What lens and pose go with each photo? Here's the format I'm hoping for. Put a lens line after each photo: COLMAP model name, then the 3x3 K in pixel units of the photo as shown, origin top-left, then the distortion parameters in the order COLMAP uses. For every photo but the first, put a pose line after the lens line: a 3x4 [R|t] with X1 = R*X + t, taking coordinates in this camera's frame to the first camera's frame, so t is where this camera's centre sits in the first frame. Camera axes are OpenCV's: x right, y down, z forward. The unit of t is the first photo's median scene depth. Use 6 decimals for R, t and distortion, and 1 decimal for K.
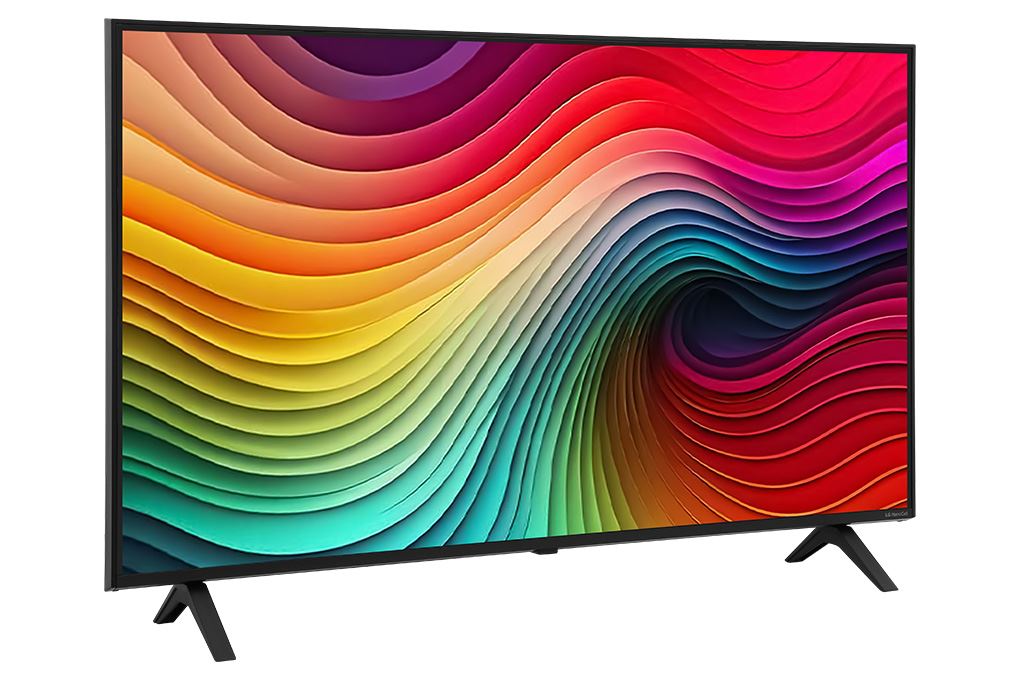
lens RADIAL K [[2062.8, 0, 510.1], [0, 2062.8, 342.0], [0, 0, 1]] dist [0.060439, 0.000000]
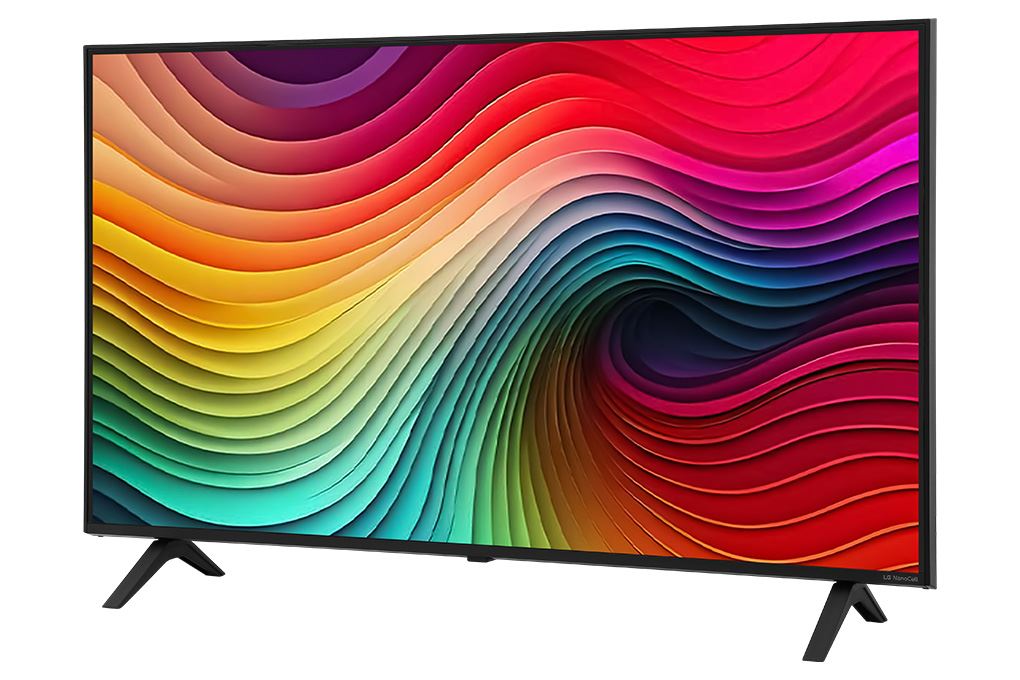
lens RADIAL K [[2062.8, 0, 510.0], [0, 2062.8, 337.5], [0, 0, 1]] dist [0.060439, 0.000000]
pose [[0.693535, 0.054987, -0.718321, 0.741594], [-0.051929, 0.998305, 0.026282, -0.031463], [0.718549, 0.019074, 0.695215, 0.329179]]
